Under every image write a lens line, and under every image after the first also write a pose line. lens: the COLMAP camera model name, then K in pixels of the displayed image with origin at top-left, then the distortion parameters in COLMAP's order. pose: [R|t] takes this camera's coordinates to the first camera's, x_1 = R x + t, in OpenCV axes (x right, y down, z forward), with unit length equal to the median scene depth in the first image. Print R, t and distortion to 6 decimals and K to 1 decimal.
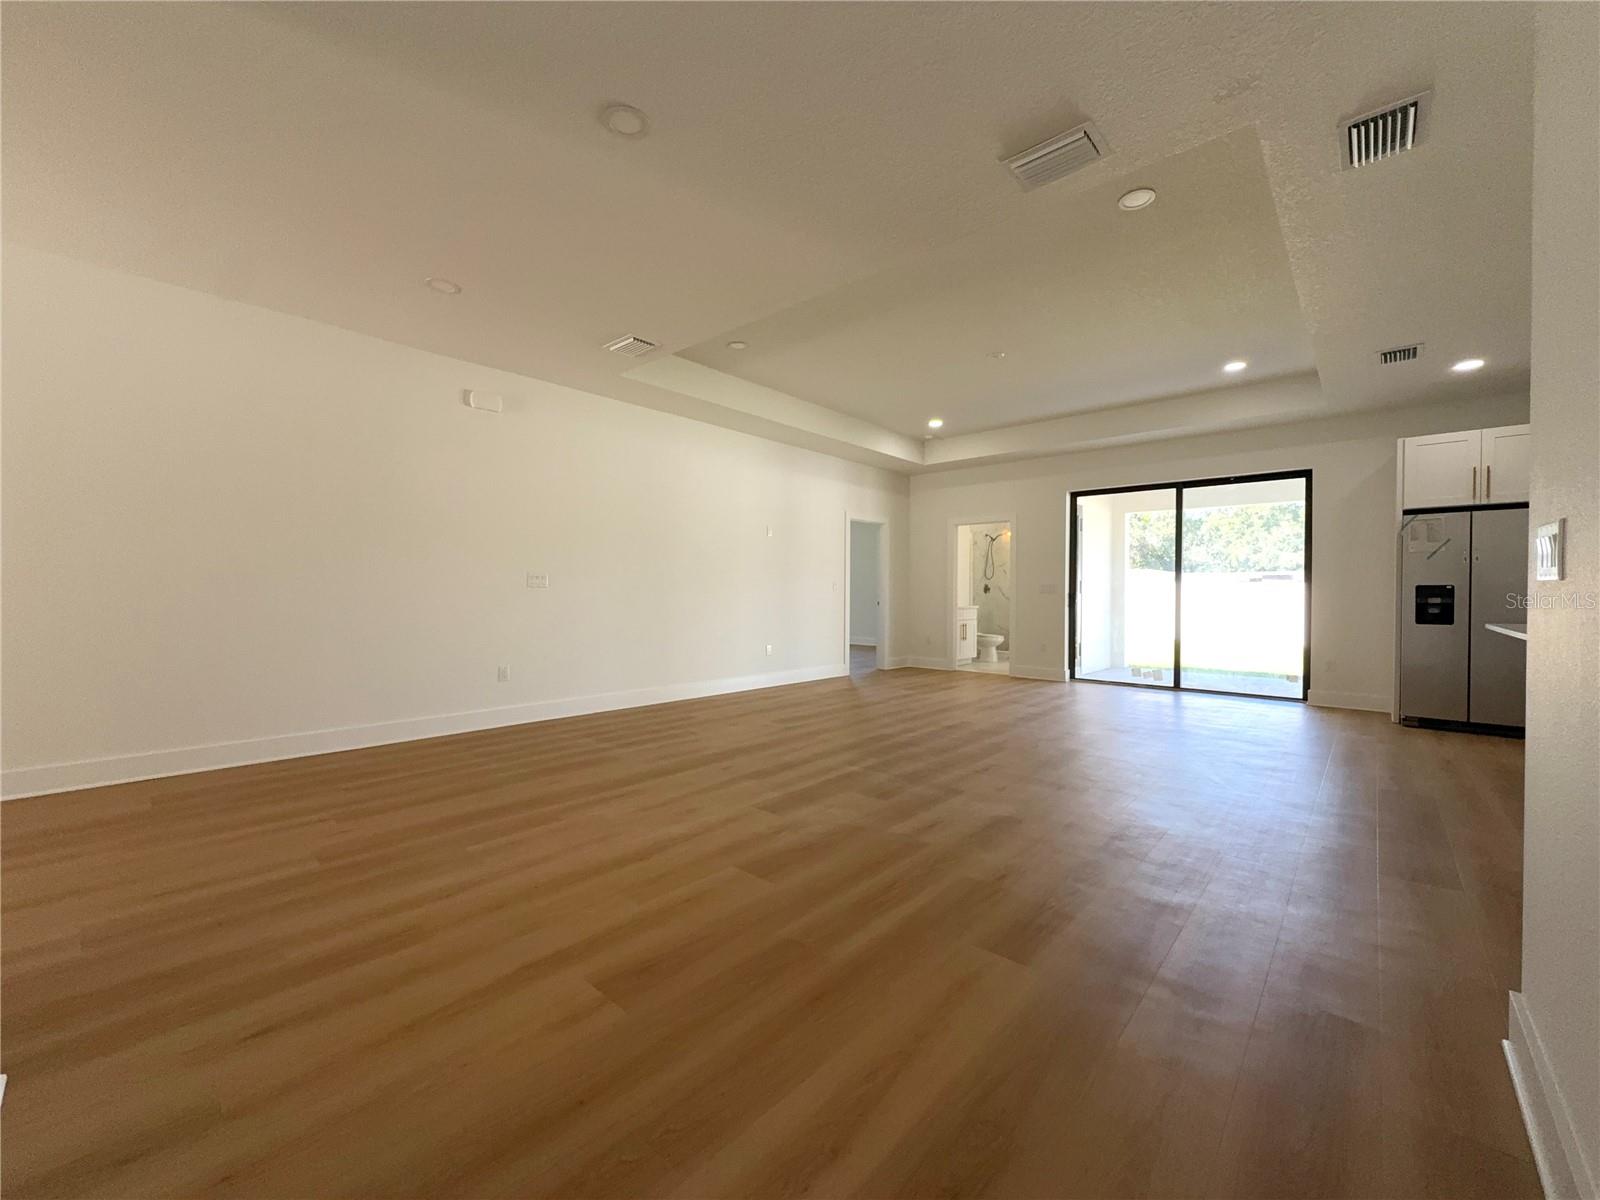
lens RADIAL K [[641.2, 0, 814.3], [0, 641.2, 596.5], [0, 0, 1]] dist [0.000816, 0.000448]
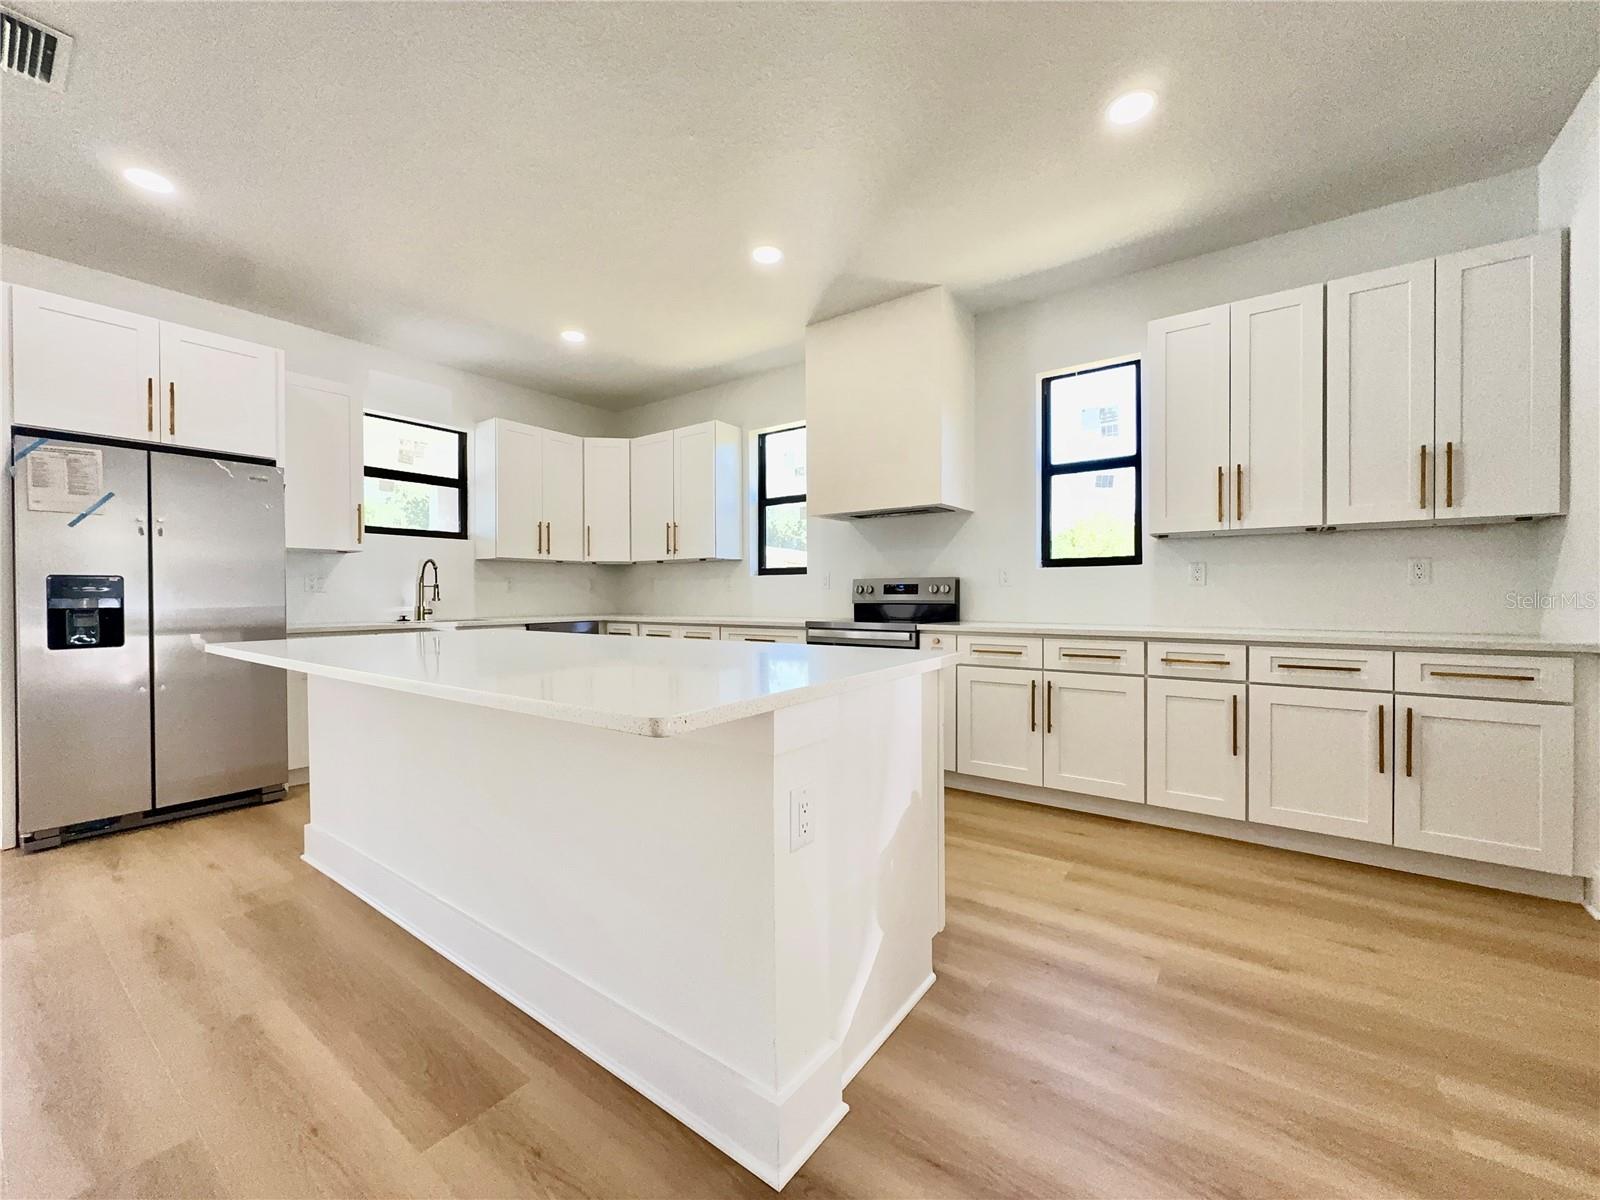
lens RADIAL K [[641.2, 0, 794.9], [0, 641.2, 600.5], [0, 0, 1]] dist [0.000816, 0.000448]
pose [[-0.081714, -0.015794, 0.996531, 0.372906], [0.010573, 0.999804, 0.016713, 0.001041], [-0.996600, 0.011902, -0.081531, 0.442897]]
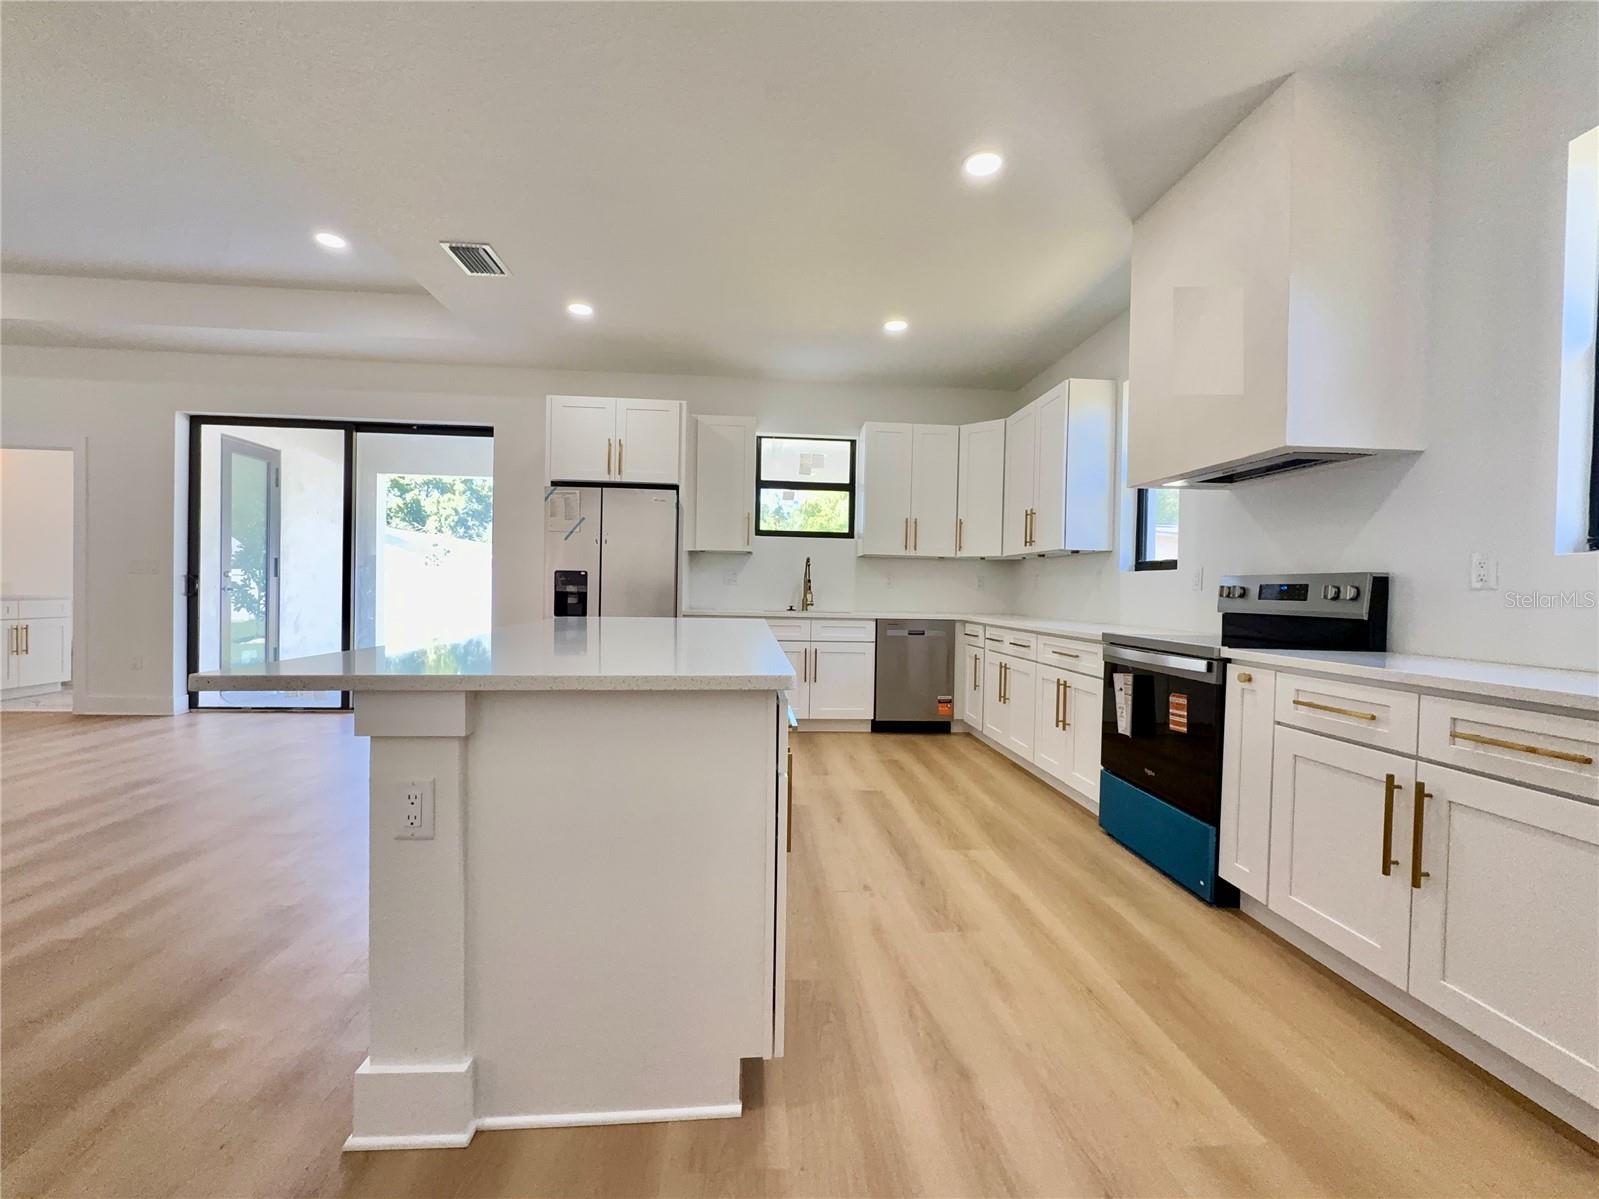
lens RADIAL K [[669.2, 0, 802.9], [0, 669.2, 603.3], [0, 0, 1]] dist [0.002501, 0.000341]
pose [[0.694786, -0.007349, 0.719179, 0.531595], [-0.011519, 0.999706, 0.021344, 0.003576], [-0.719125, -0.023113, 0.694497, 0.152743]]
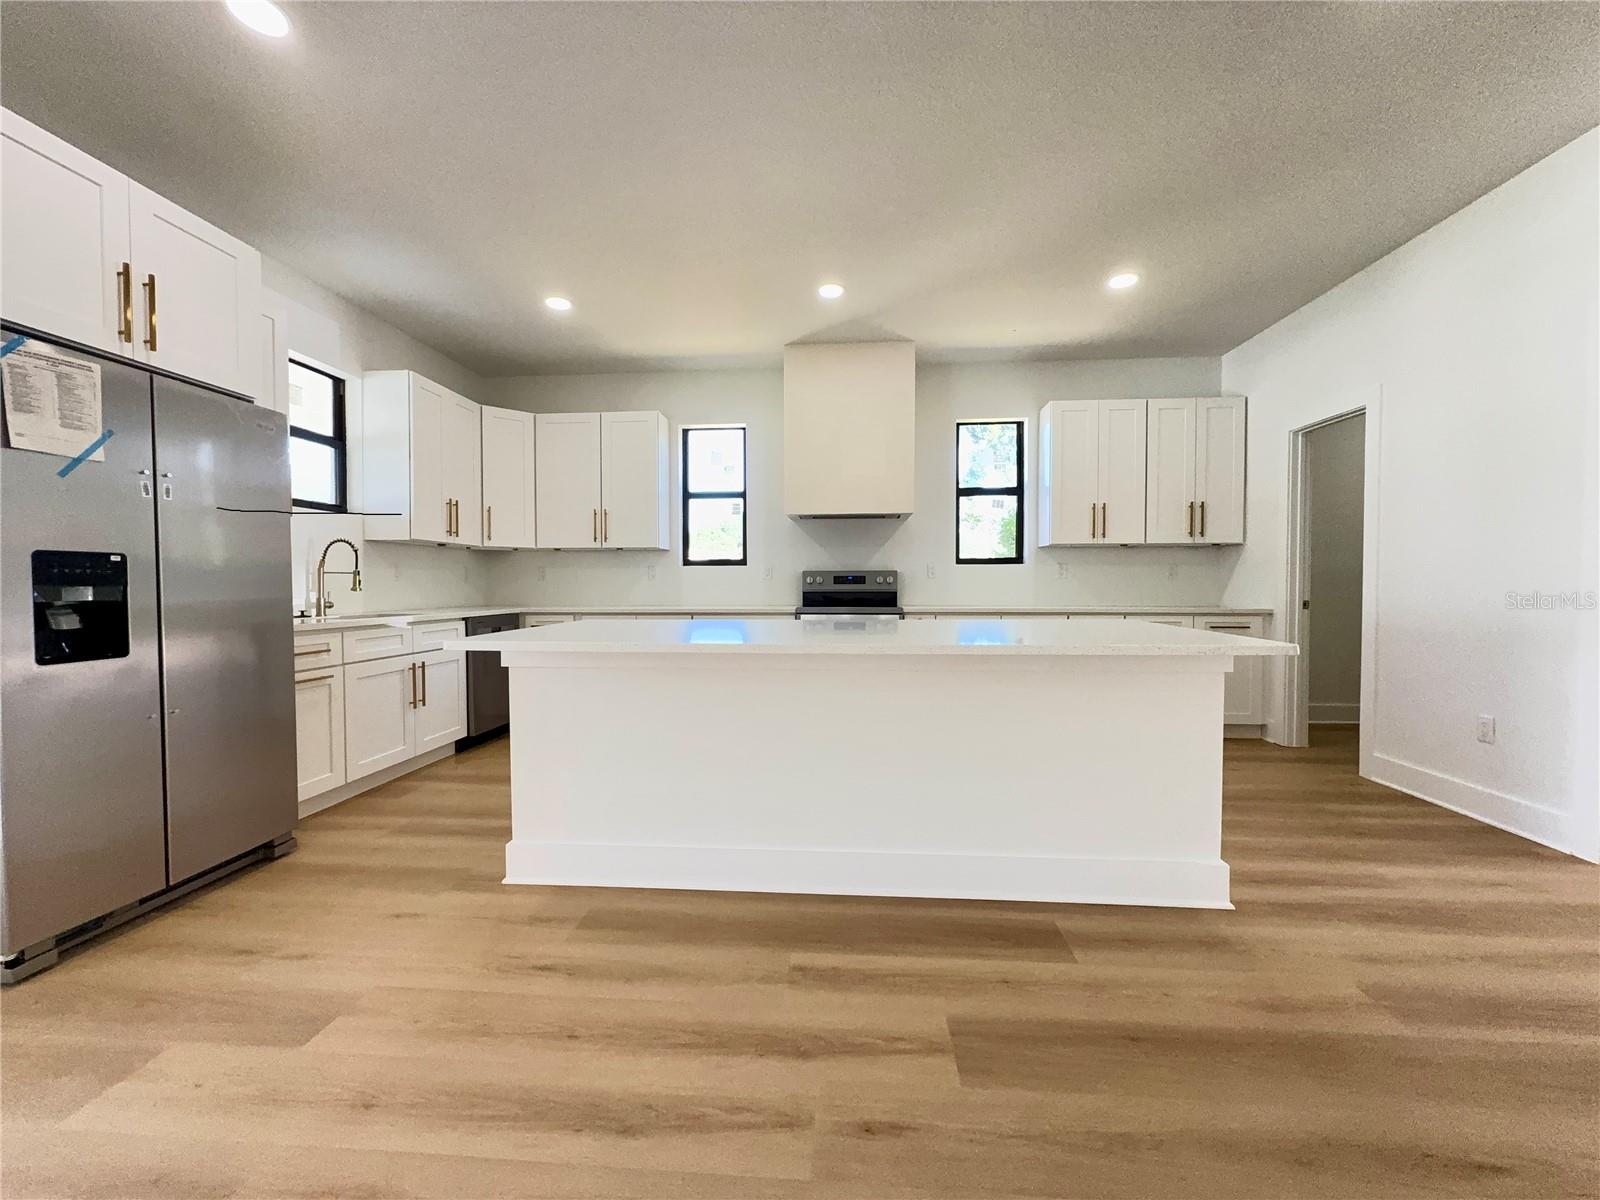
lens RADIAL K [[641.2, 0, 796.2], [0, 641.2, 601.1], [0, 0, 1]] dist [0.000816, 0.000448]
pose [[-0.595233, -0.026039, 0.803131, 0.434075], [0.003741, 0.999374, 0.035175, -0.000954], [-0.803544, 0.023942, -0.594763, 0.882311]]
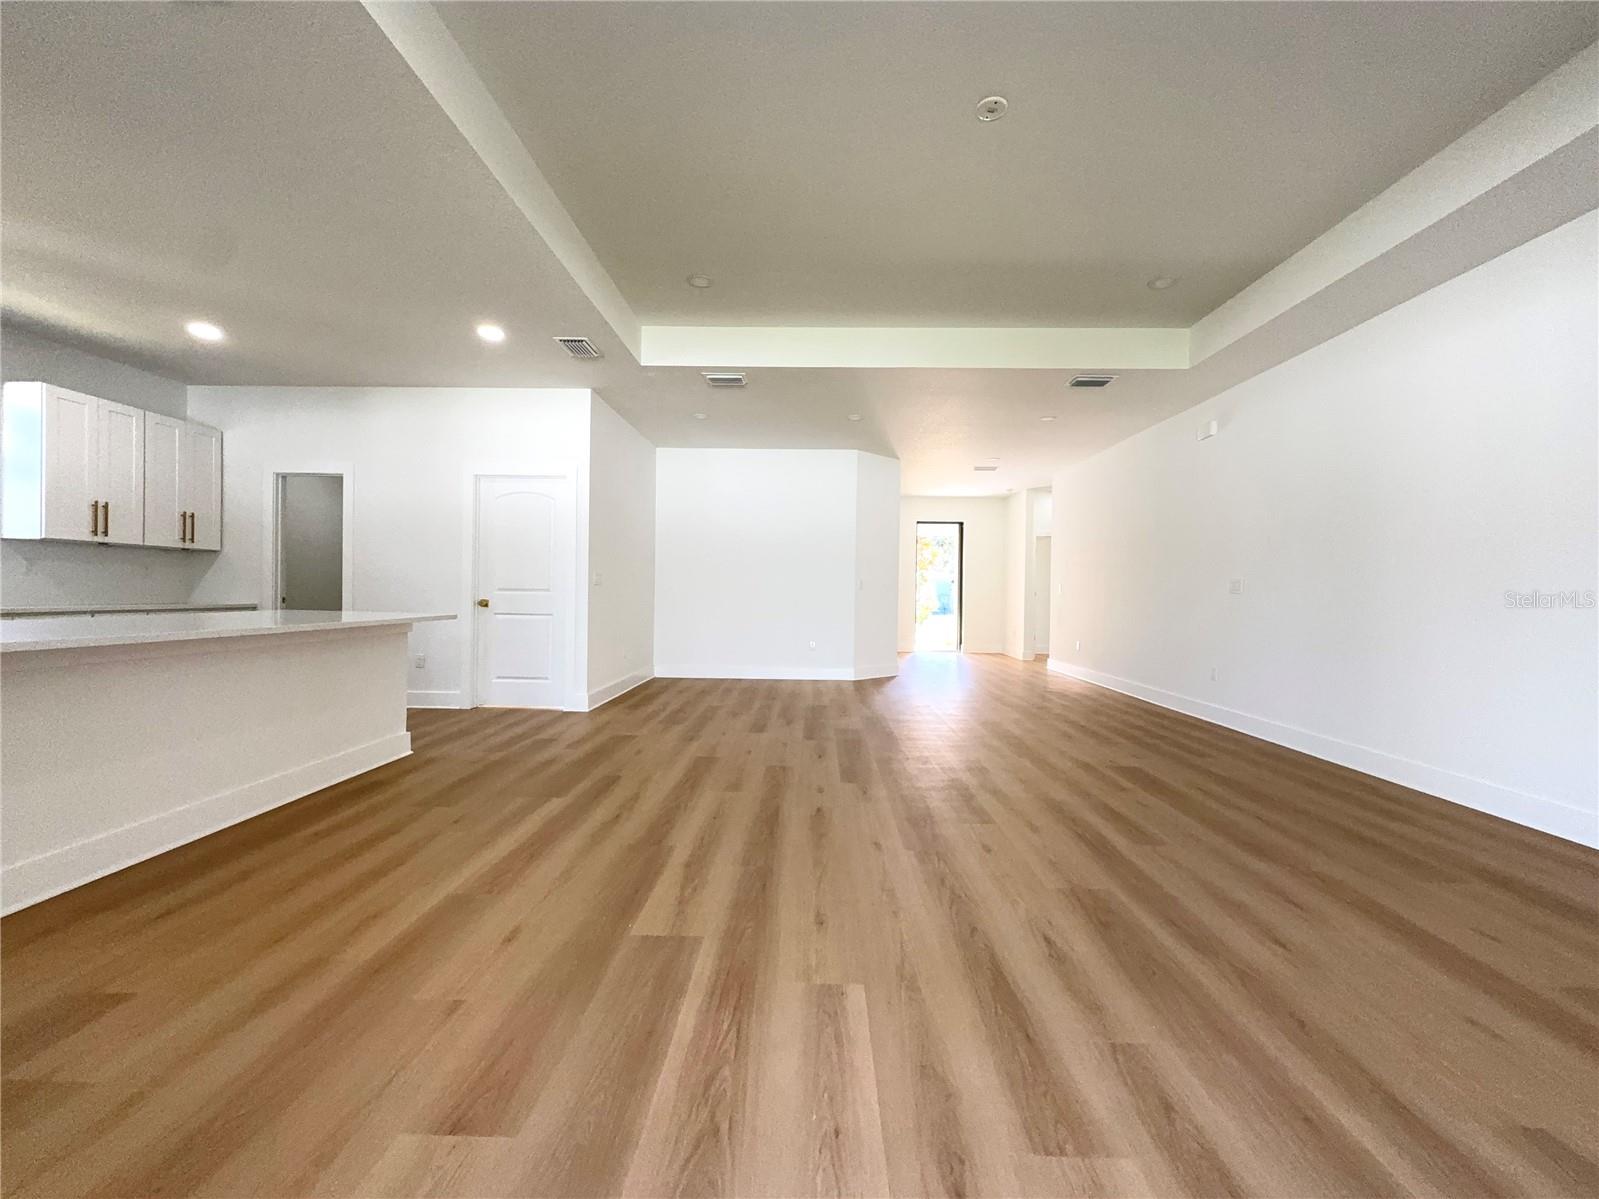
lens RADIAL K [[705.3, 0, 783.7], [0, 705.3, 592.4], [0, 0, 1]] dist [0.002851, 0.000028]
pose [[-0.788982, -0.015030, -0.614233, 0.753473], [-0.021886, 0.999754, 0.003650, -0.002311], [0.614027, 0.016323, -0.789116, 1.366105]]
